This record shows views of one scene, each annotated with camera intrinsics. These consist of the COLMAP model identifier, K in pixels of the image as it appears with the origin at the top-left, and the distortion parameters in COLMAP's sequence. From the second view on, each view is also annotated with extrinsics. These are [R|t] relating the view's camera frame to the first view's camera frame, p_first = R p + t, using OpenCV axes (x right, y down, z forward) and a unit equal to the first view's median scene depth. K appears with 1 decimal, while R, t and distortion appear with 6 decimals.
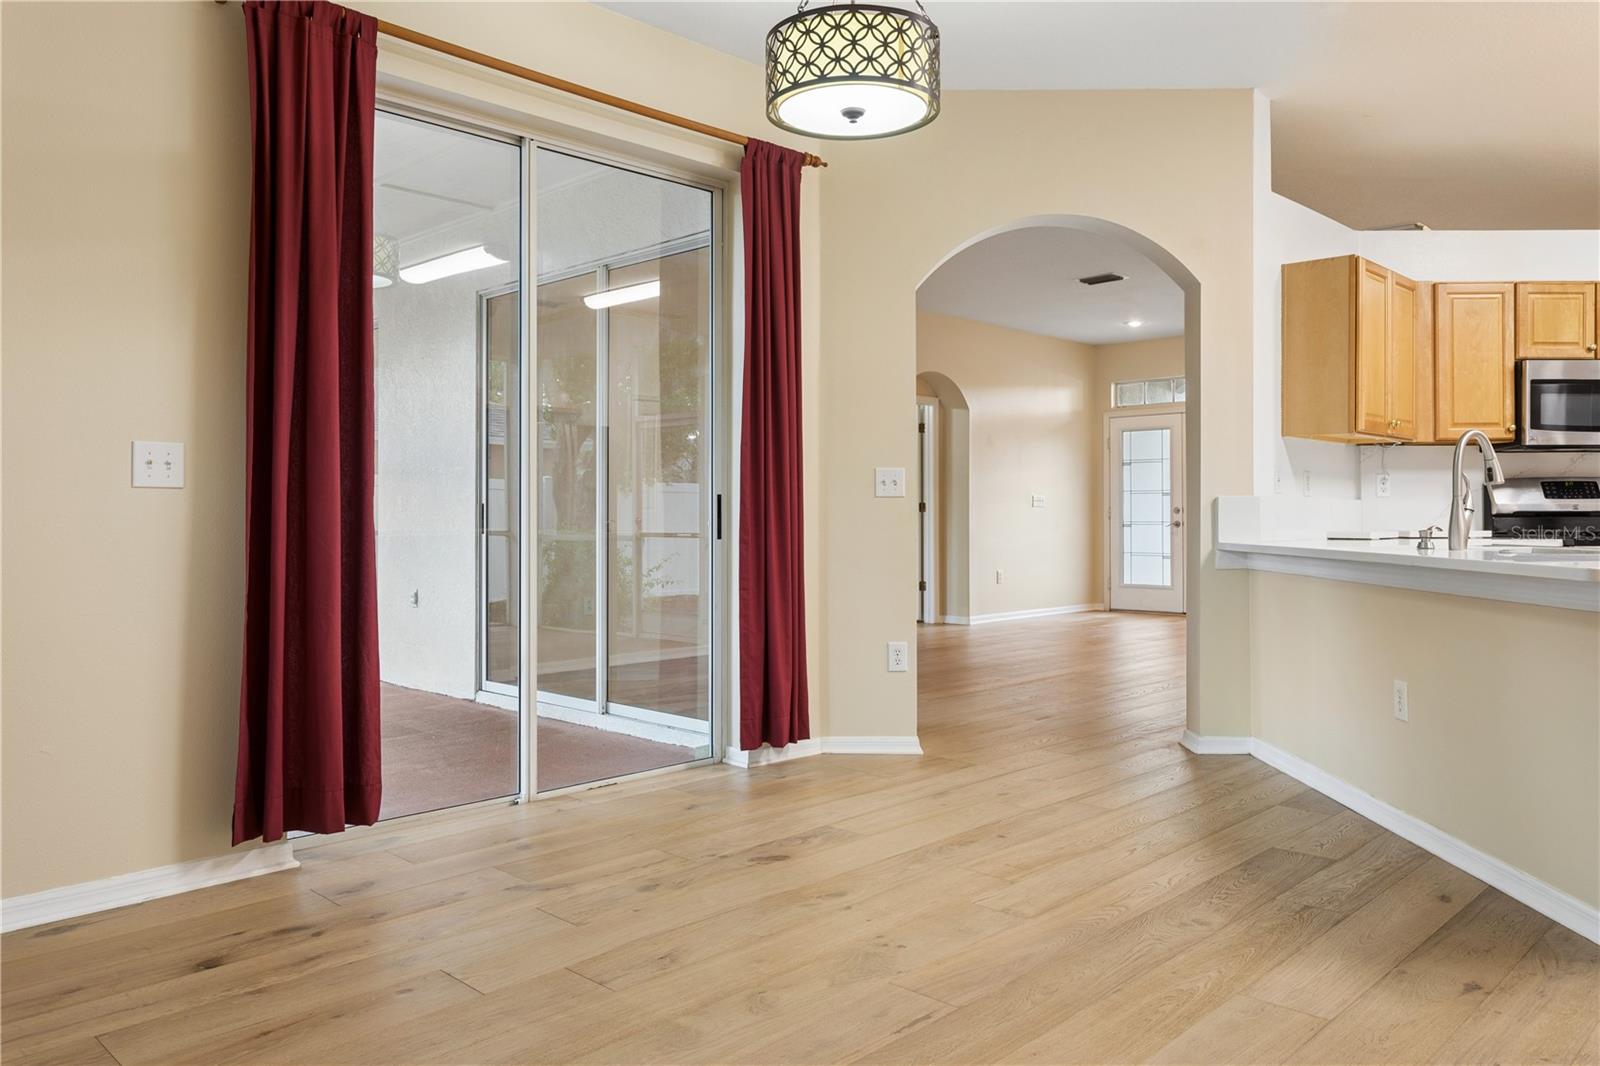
lens RADIAL K [[1182.7, 0, 787.0], [0, 1182.7, 504.6], [0, 0, 1]] dist [0.002063, 0.000733]
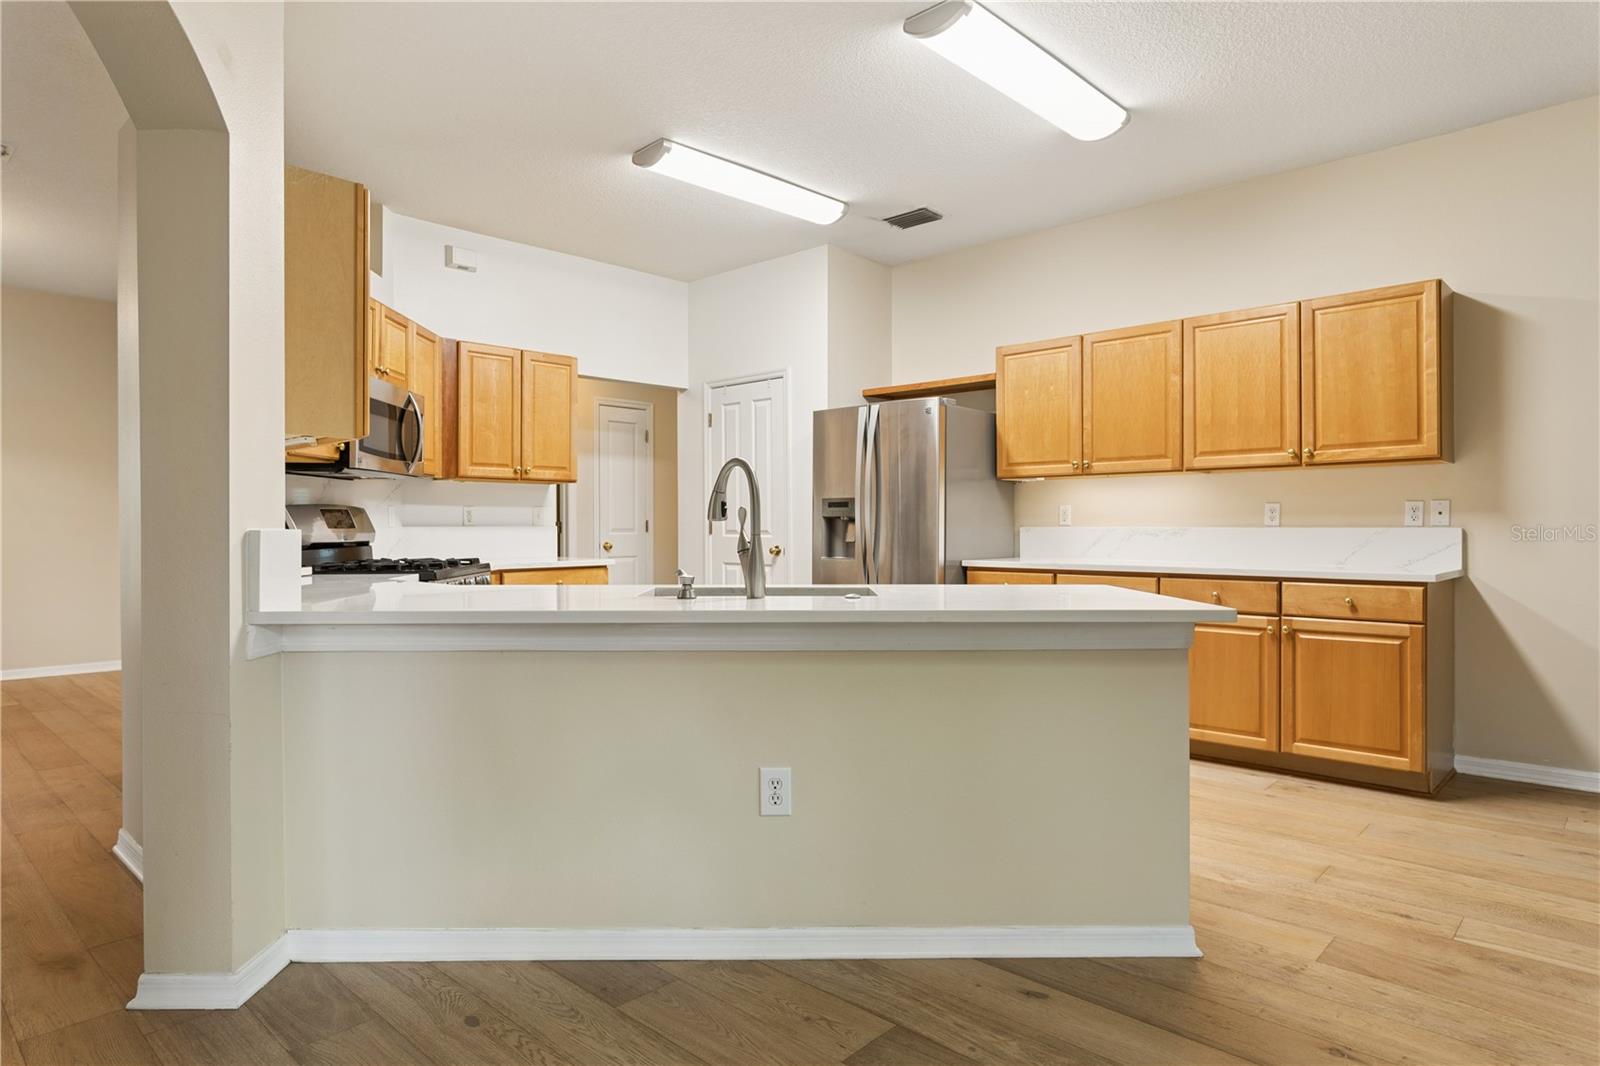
lens RADIAL K [[936.1, 0, 811.6], [0, 936.1, 528.2], [0, 0, 1]] dist [-0.002031, -0.002137]
pose [[-0.027268, -0.003182, 0.999623, -0.086154], [-0.007635, 0.999966, 0.002974, -0.011069], [-0.999599, -0.007551, -0.027292, 0.728293]]
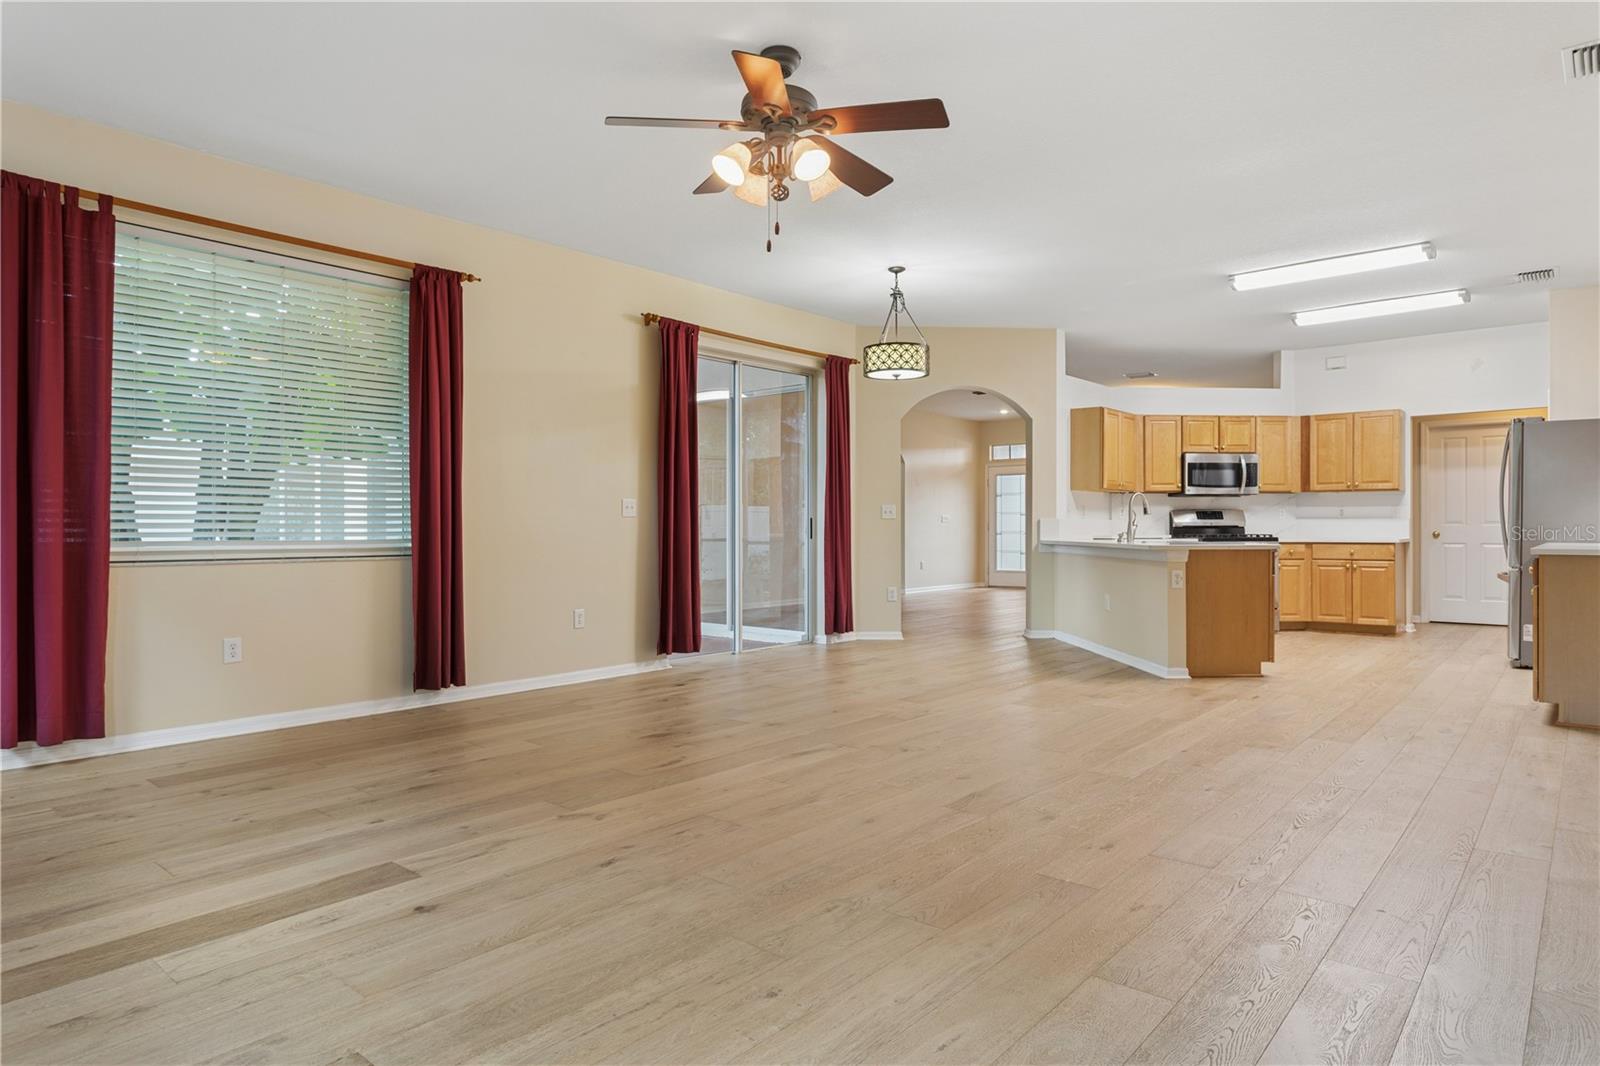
lens RADIAL K [[936.1, 0, 799.8], [0, 936.1, 529.9], [0, 0, 1]] dist [-0.002031, -0.002137]
pose [[0.997587, -0.000441, 0.069430, -0.183850], [-0.000353, 0.999935, 0.011422, -0.005705], [-0.069430, -0.011419, 0.997521, -0.647995]]
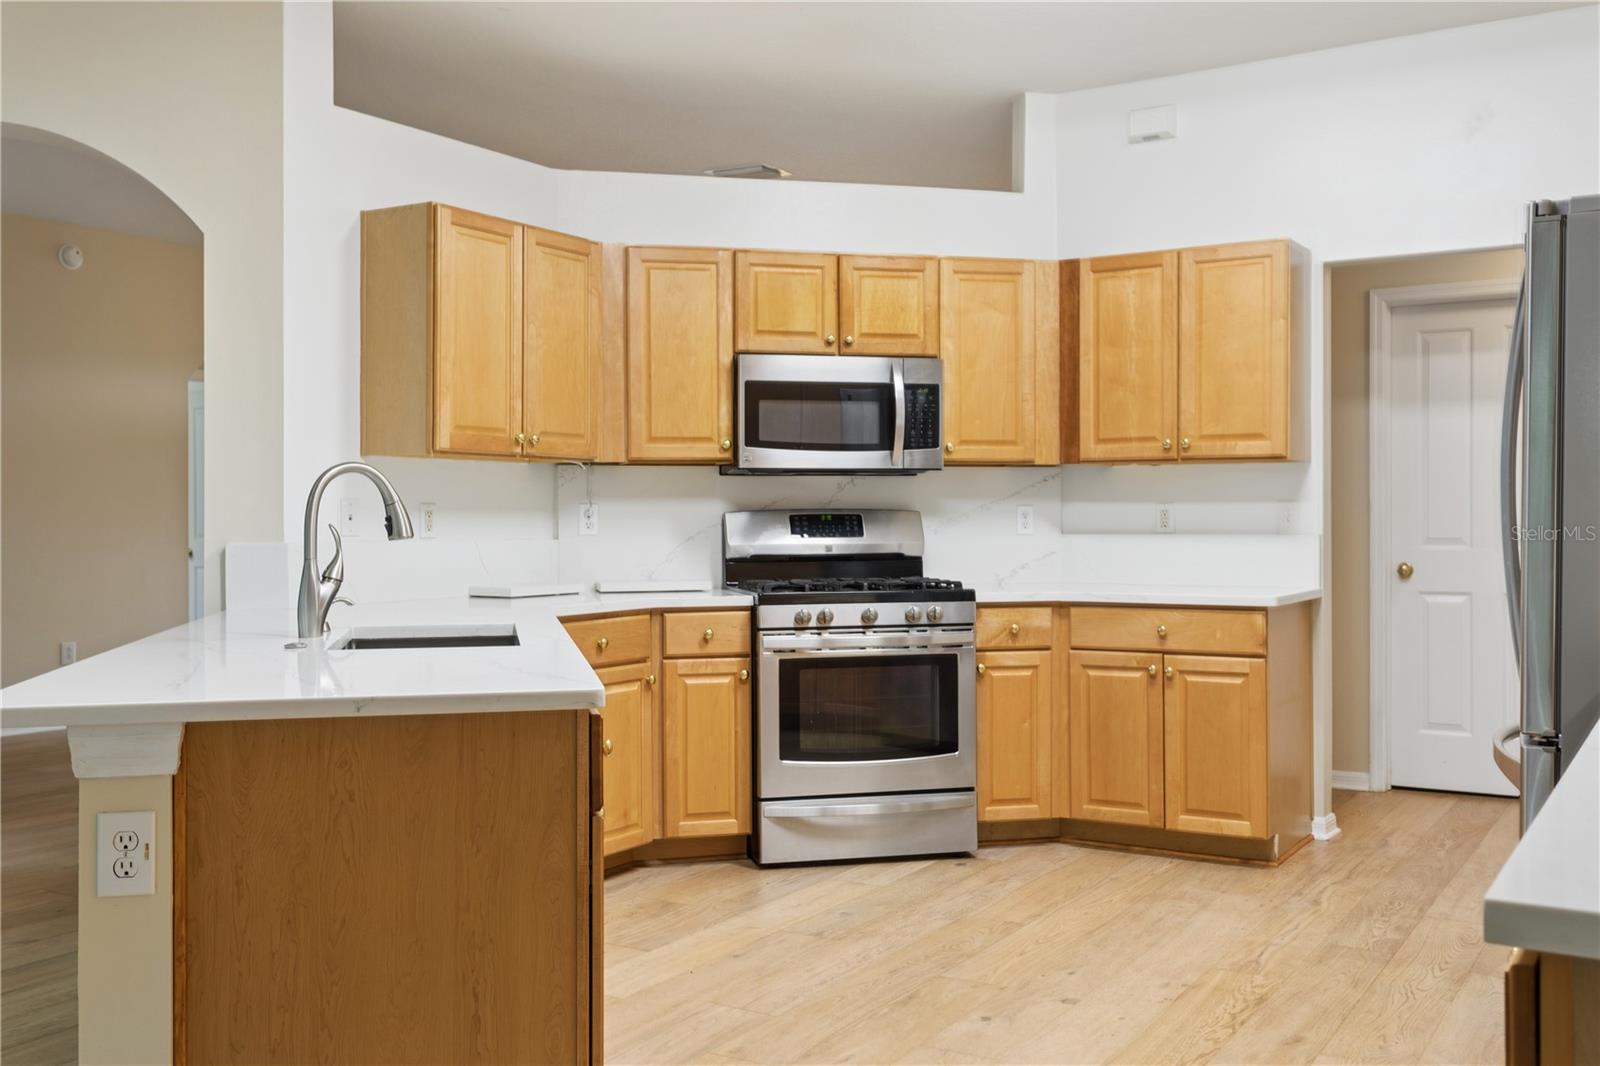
lens RADIAL K [[1508.3, 0, 808.0], [0, 1508.3, 526.6], [0, 0, 1]] dist [0.000420, 0.000000]
pose [[0.974105, -0.003941, 0.226060, 0.483538], [0.001071, 0.999917, 0.012817, -0.027326], [-0.226092, -0.012243, 0.974029, 0.066080]]
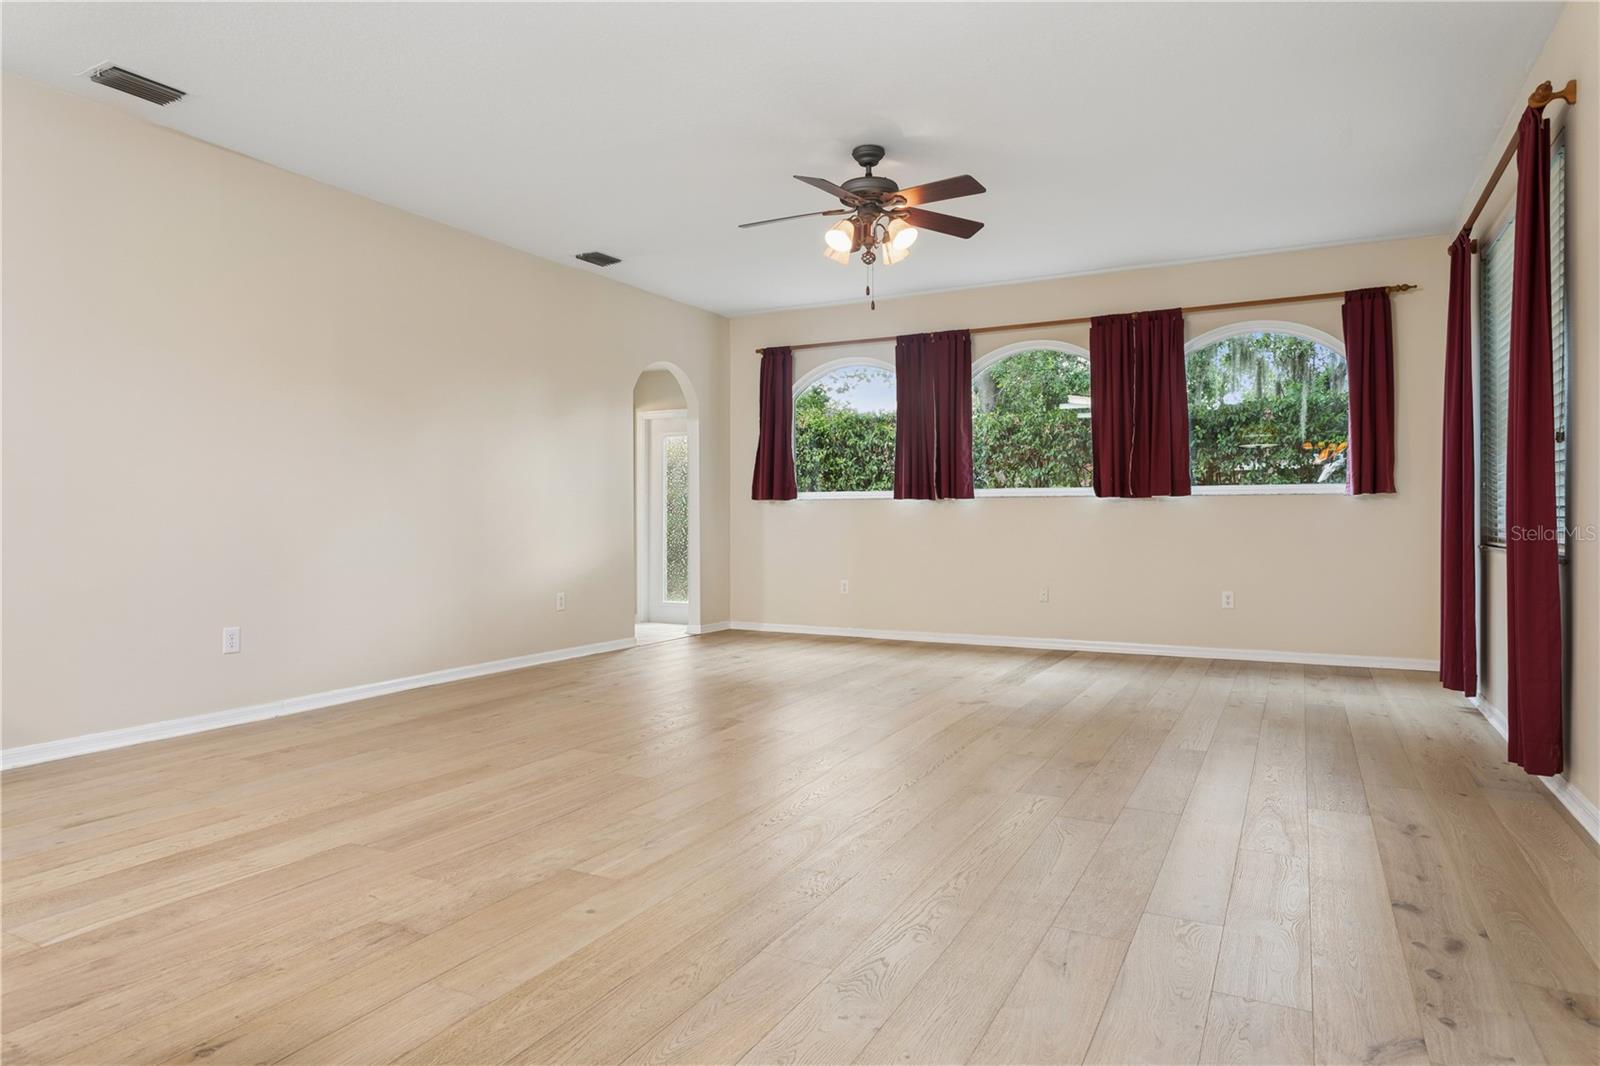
lens RADIAL K [[936.1, 0, 802.3], [0, 936.1, 526.3], [0, 0, 1]] dist [-0.002031, -0.002137]
pose [[-0.955752, 0.007099, -0.294087, 0.177228], [0.008127, 0.999964, -0.002275, 0.009269], [0.294061, -0.004565, -0.955776, 0.900276]]
